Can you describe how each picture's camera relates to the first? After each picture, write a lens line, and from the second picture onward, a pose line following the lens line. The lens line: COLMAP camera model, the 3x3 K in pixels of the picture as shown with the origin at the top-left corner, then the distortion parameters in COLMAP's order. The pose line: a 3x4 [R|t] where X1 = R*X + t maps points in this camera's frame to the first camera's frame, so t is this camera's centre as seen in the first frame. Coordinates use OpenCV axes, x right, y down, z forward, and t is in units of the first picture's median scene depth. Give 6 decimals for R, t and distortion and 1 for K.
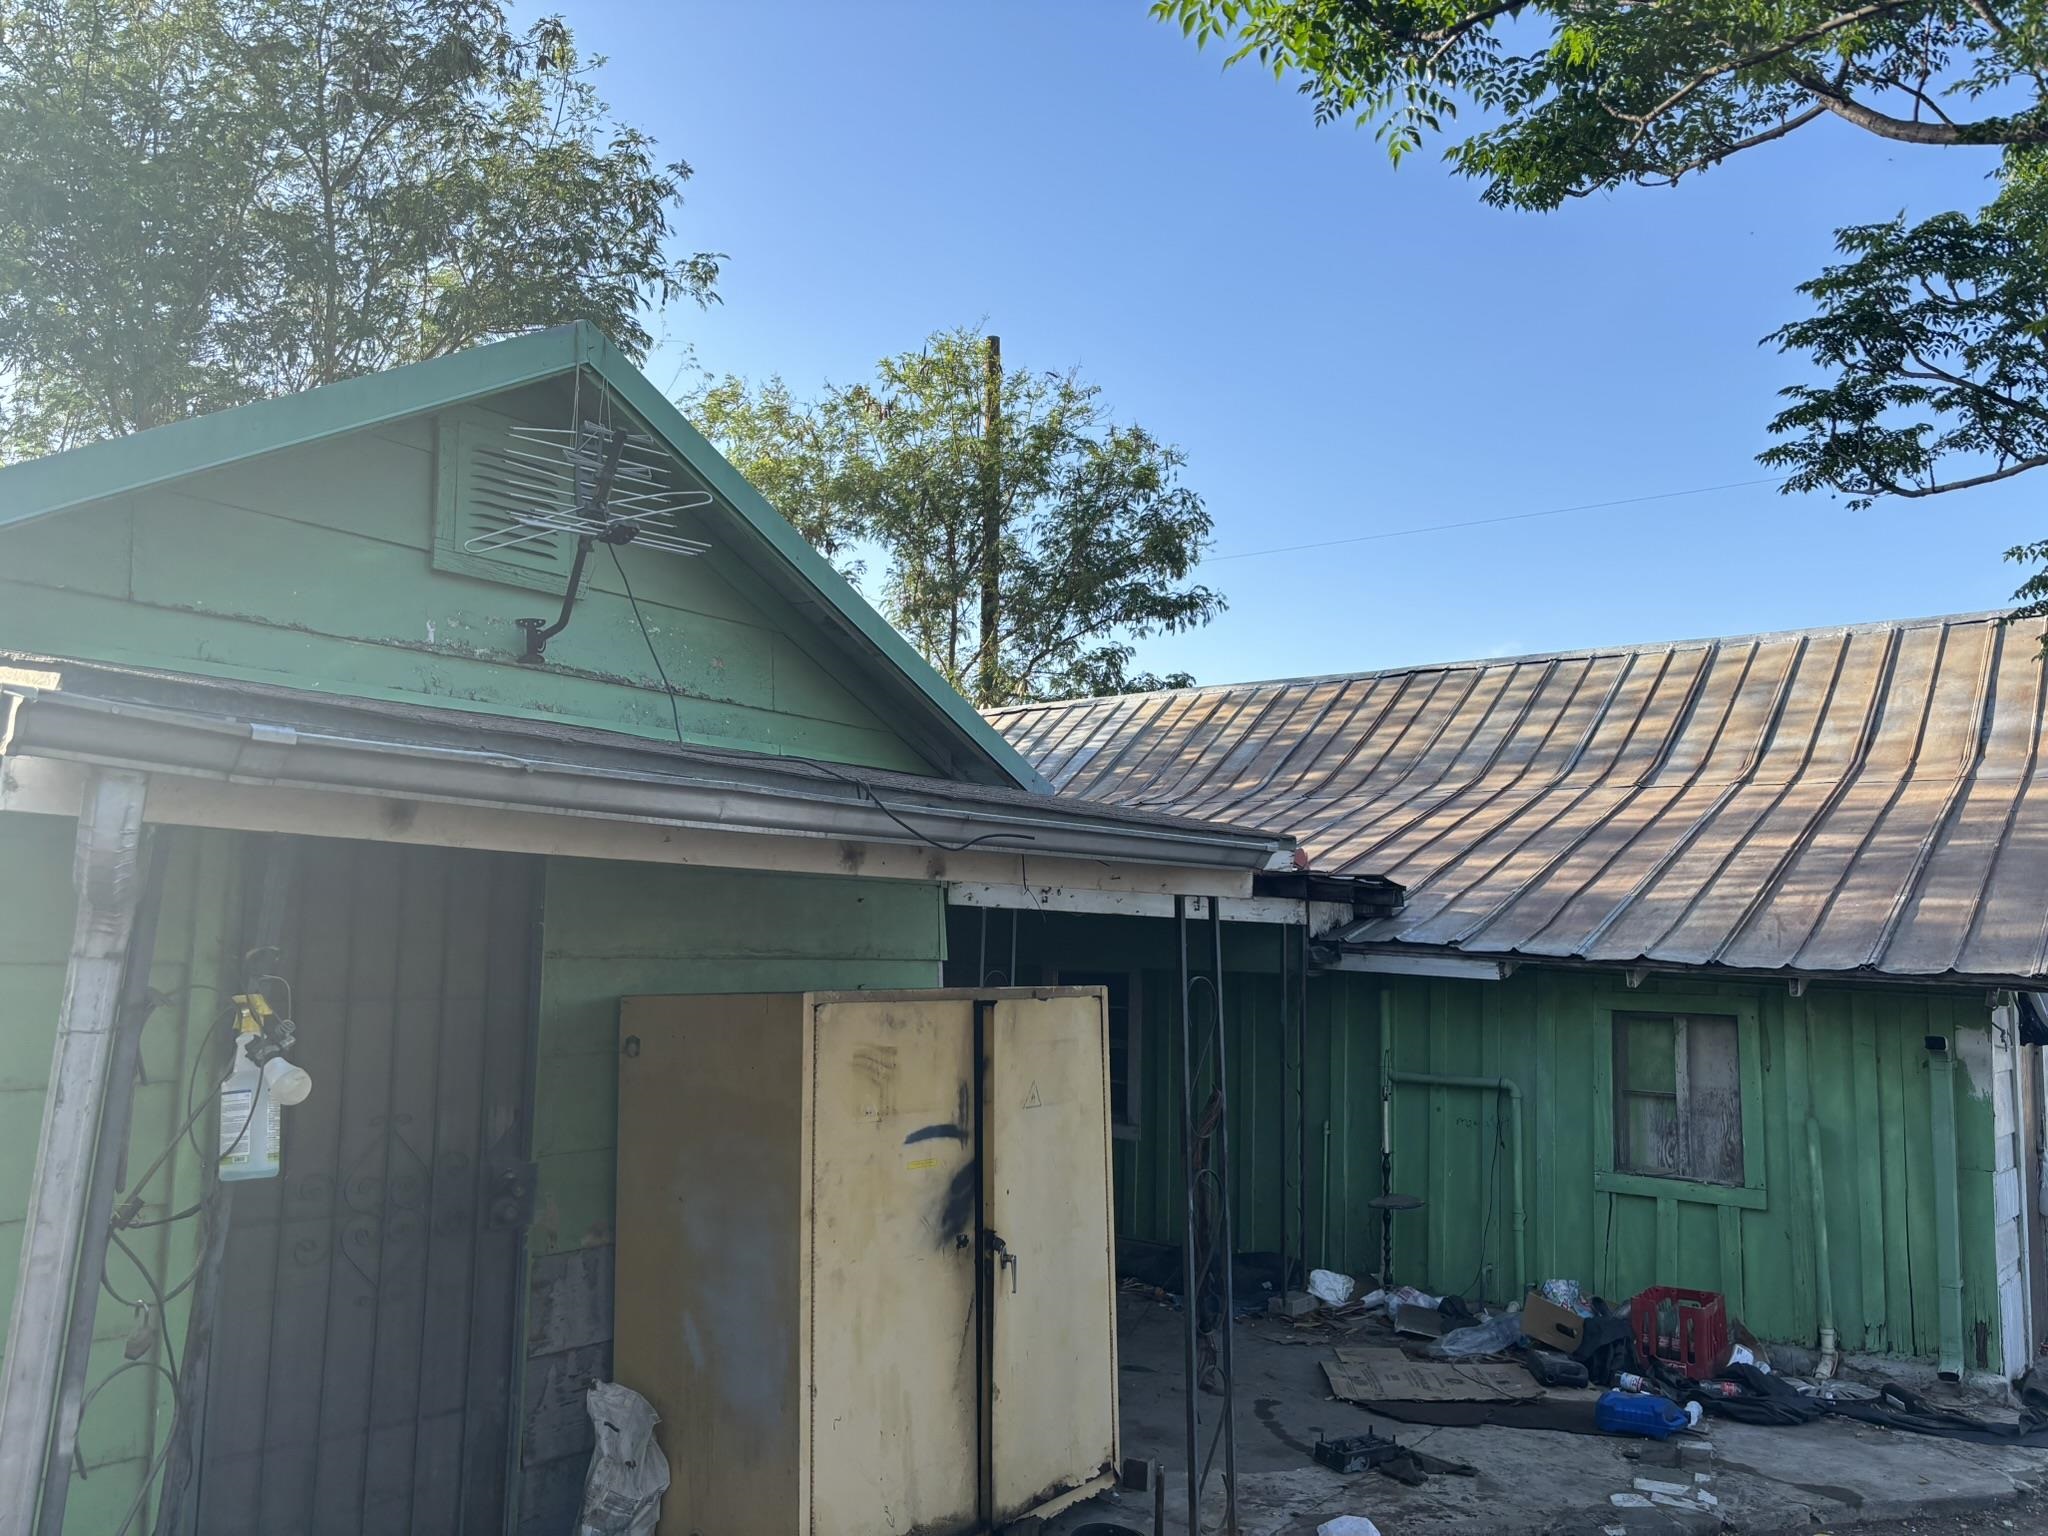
lens RADIAL K [[1544.4, 0, 1024.3], [0, 1544.4, 727.5], [0, 0, 1]] dist [0.087166, -0.074400]
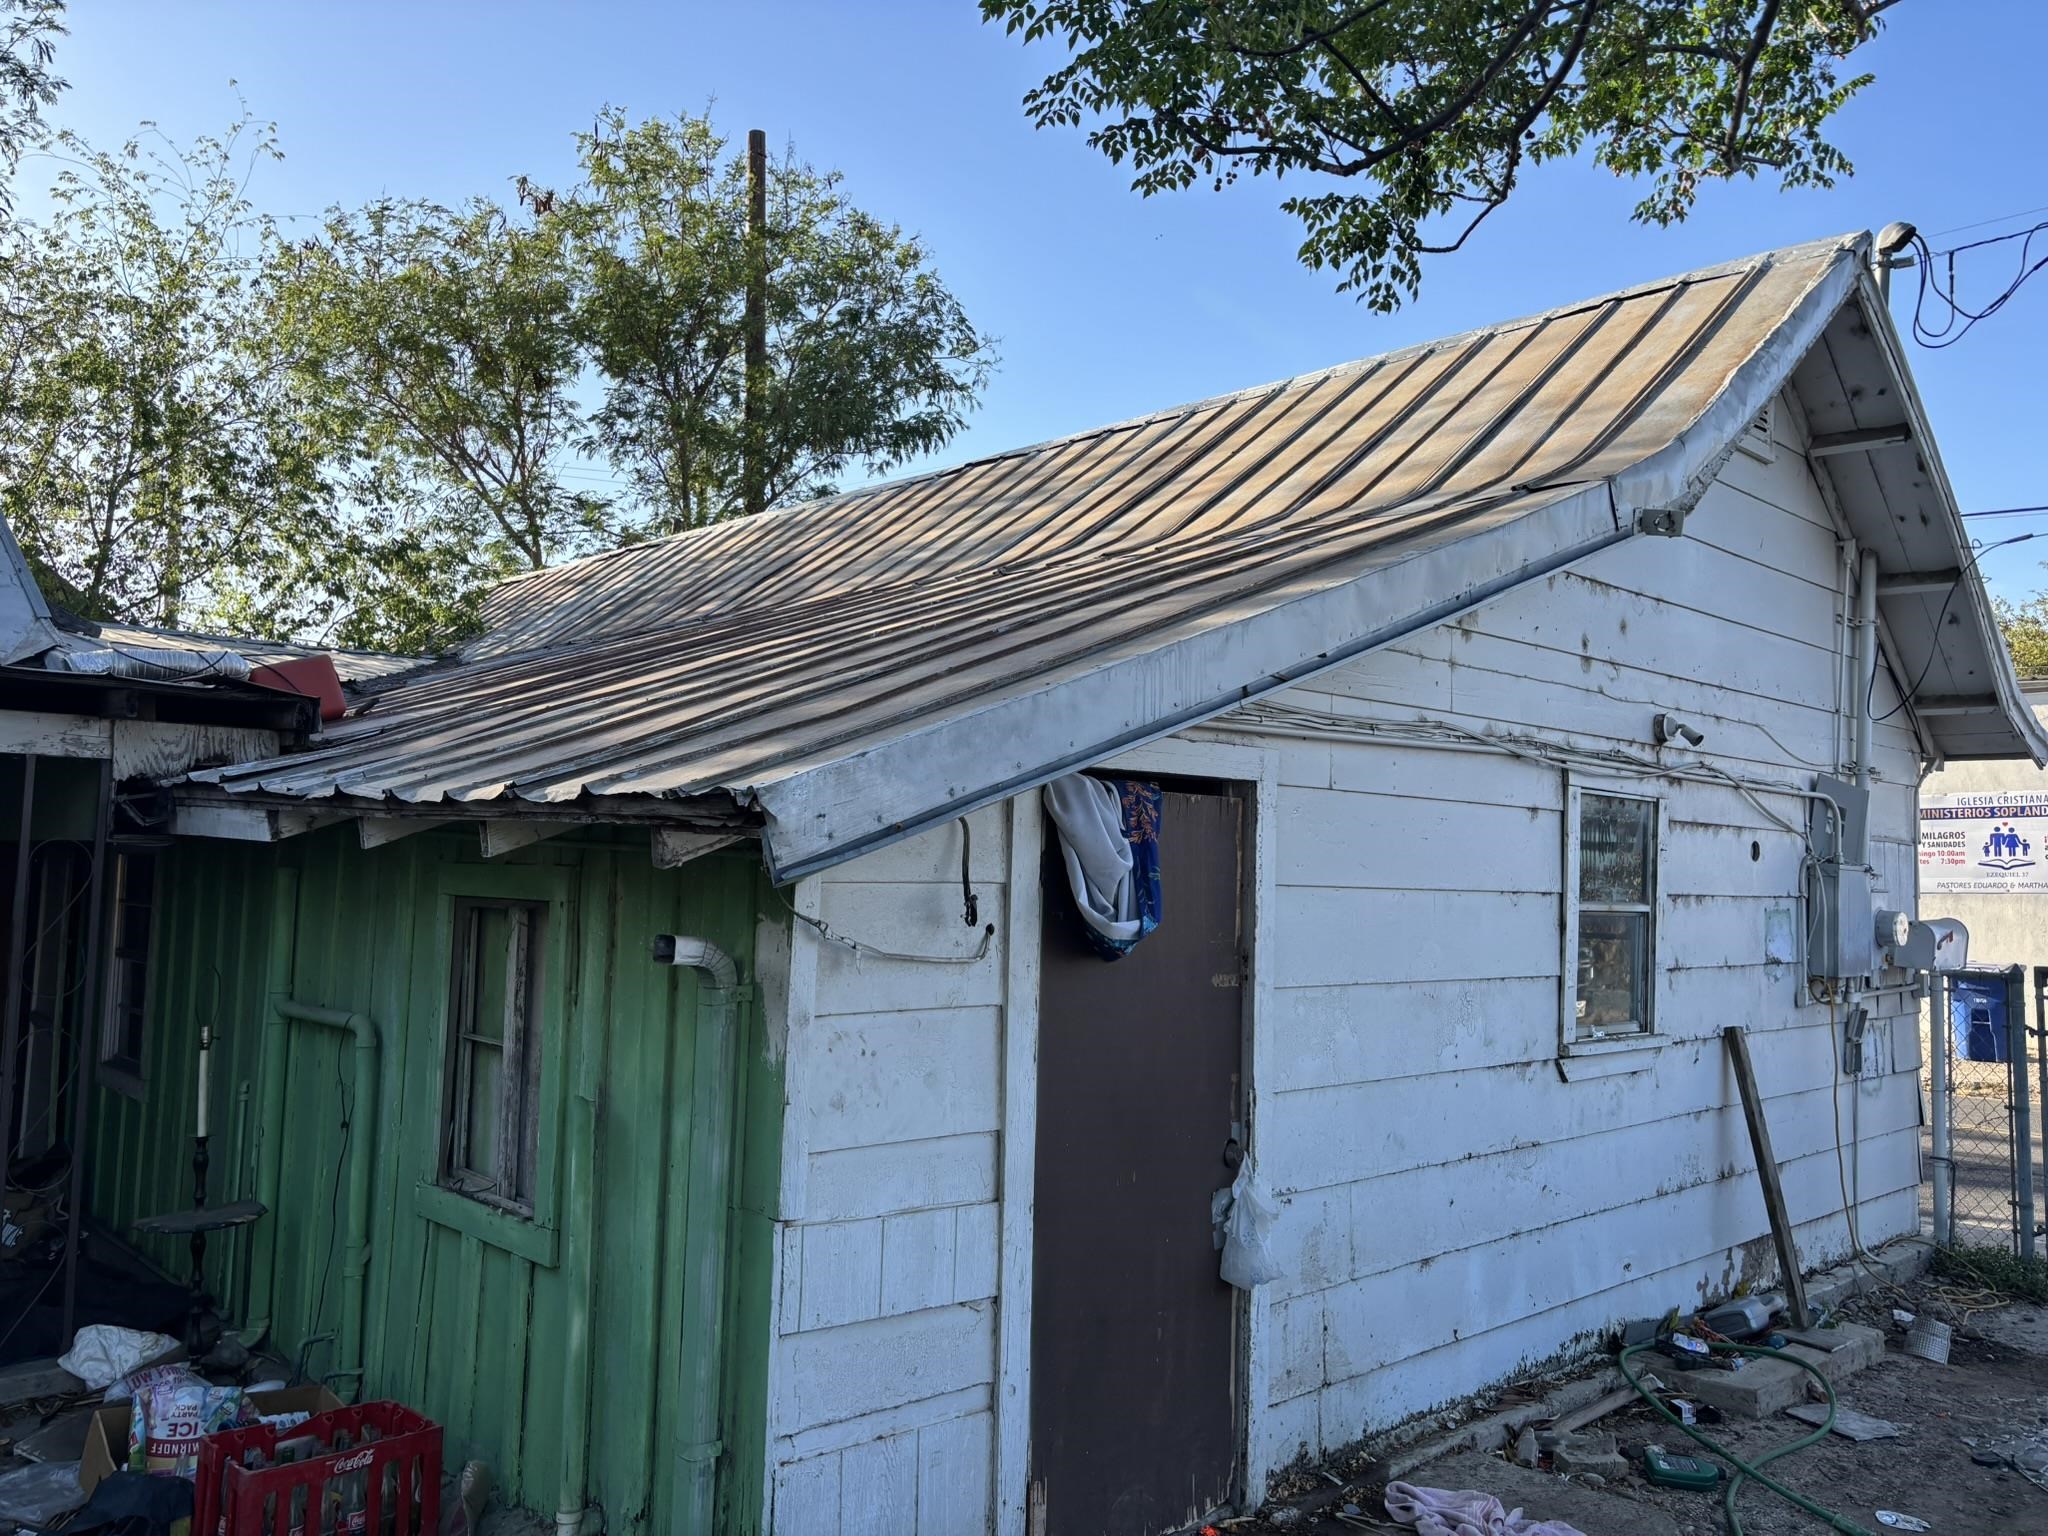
lens RADIAL K [[1524.7, 0, 1021.4], [0, 1524.7, 755.8], [0, 0, 1]] dist [0.069180, -0.076649]
pose [[0.988637, -0.007288, -0.150147, 1.104131], [0.016110, 0.998209, 0.057618, 0.173500], [0.149459, -0.059382, 0.986983, 0.835898]]
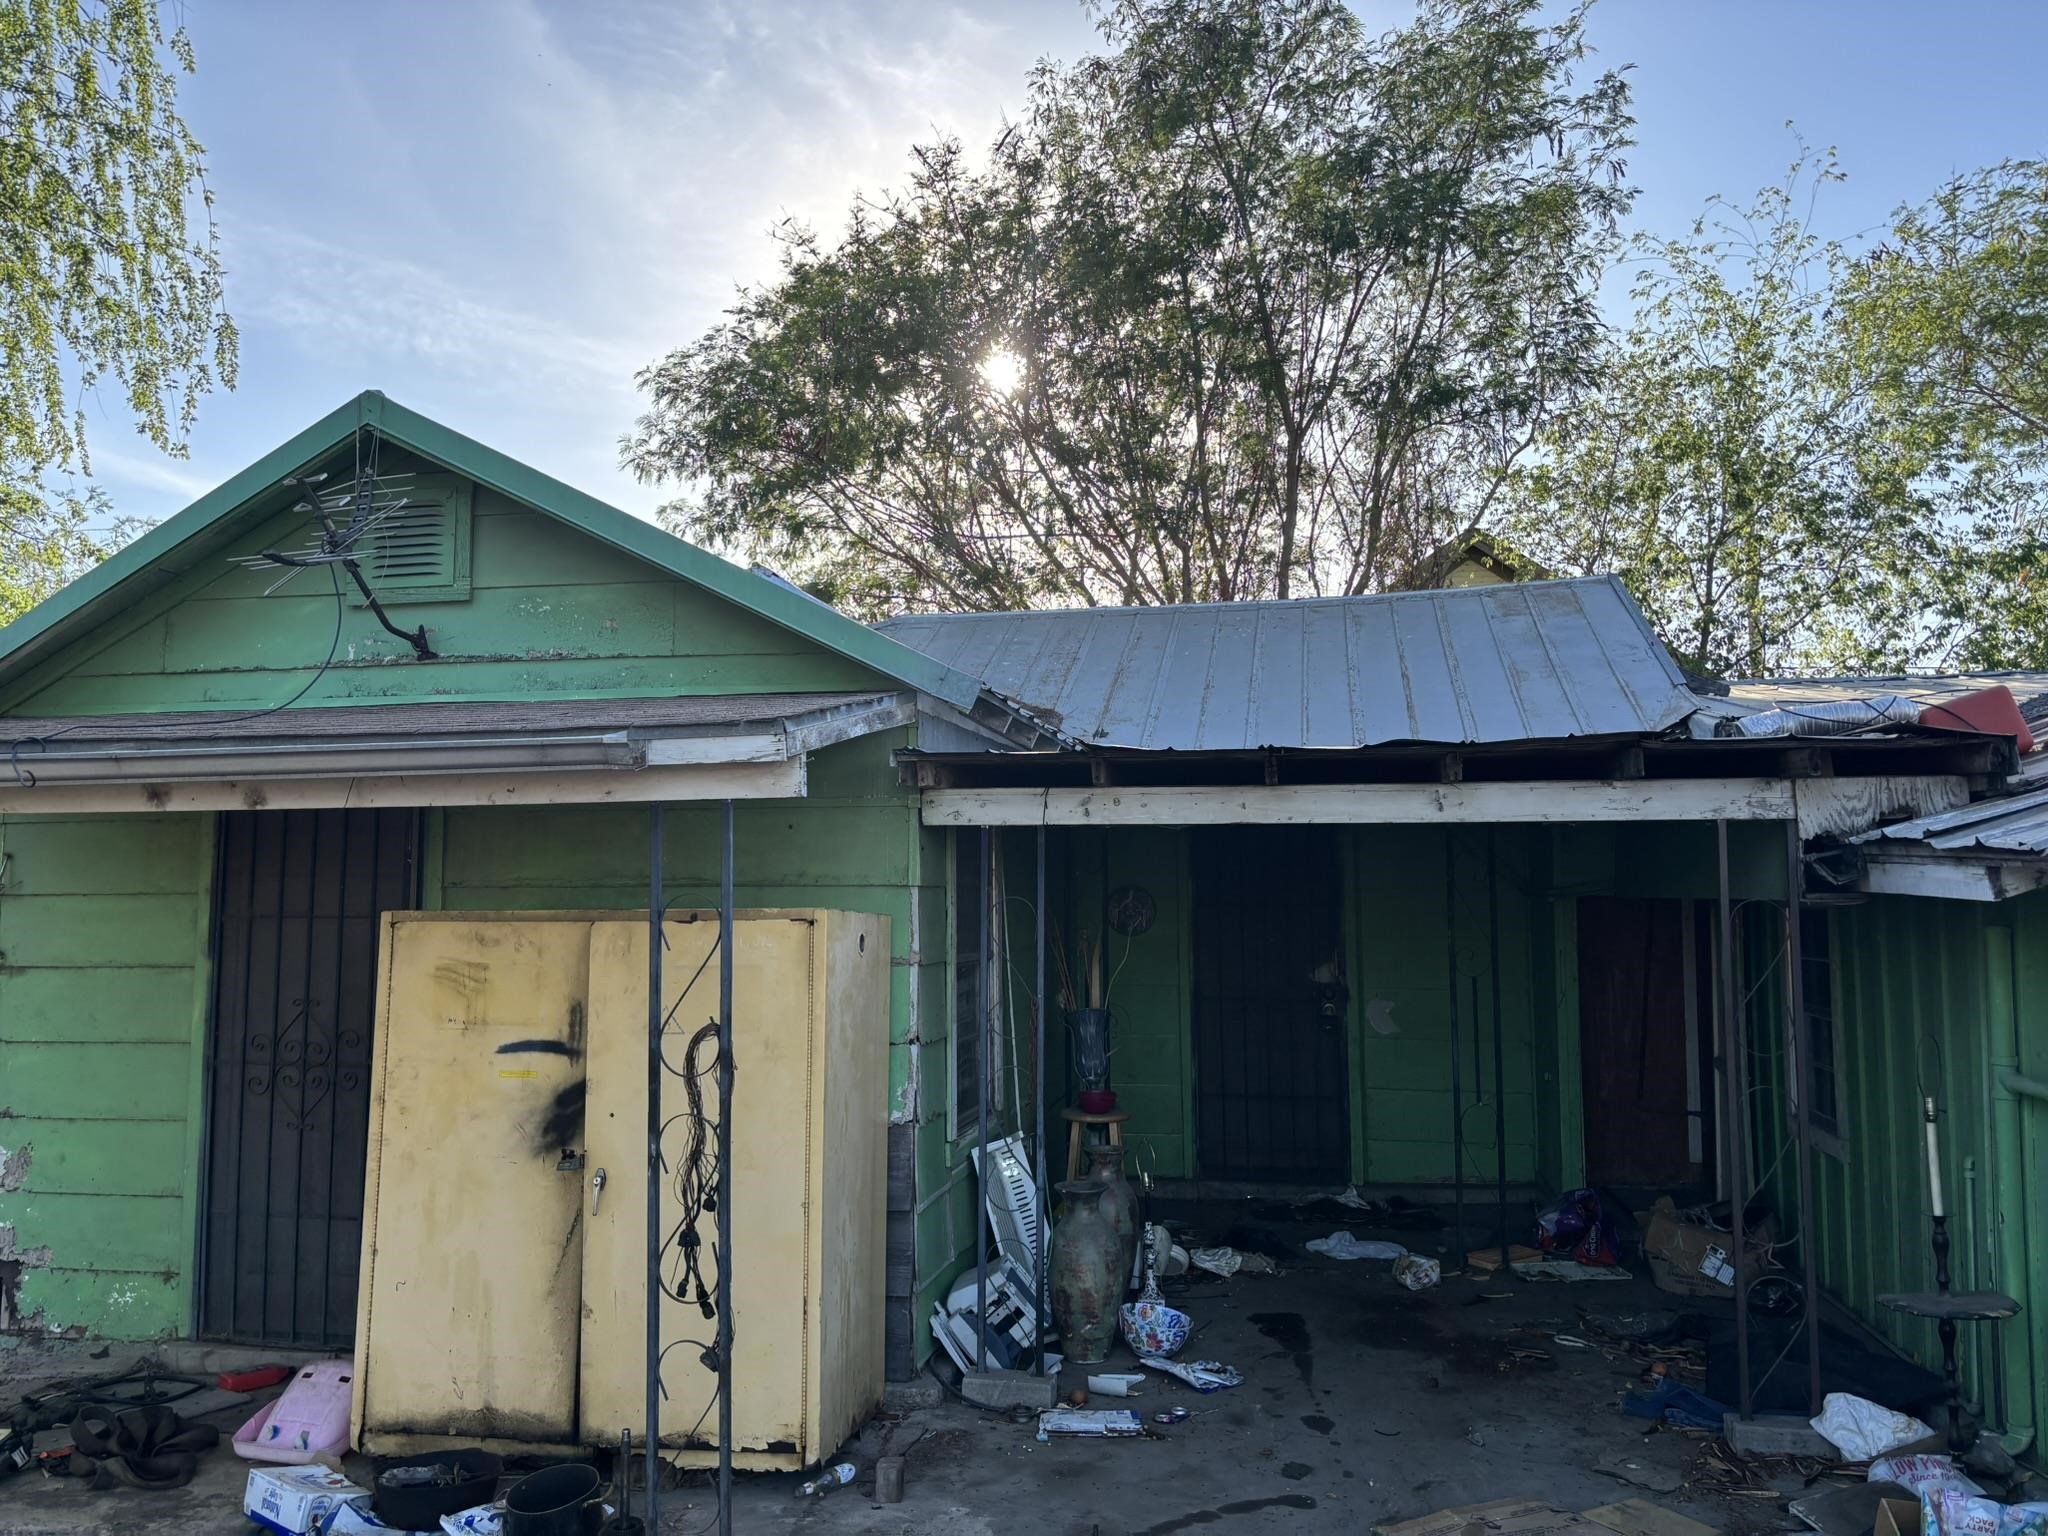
lens RADIAL K [[1524.7, 0, 1021.4], [0, 1524.7, 755.8], [0, 0, 1]] dist [0.069180, -0.076649]
pose [[0.457423, -0.099142, -0.883705, 1.024125], [0.134805, 0.990012, -0.041291, 0.156278], [0.878972, -0.100240, 0.466219, 0.834316]]
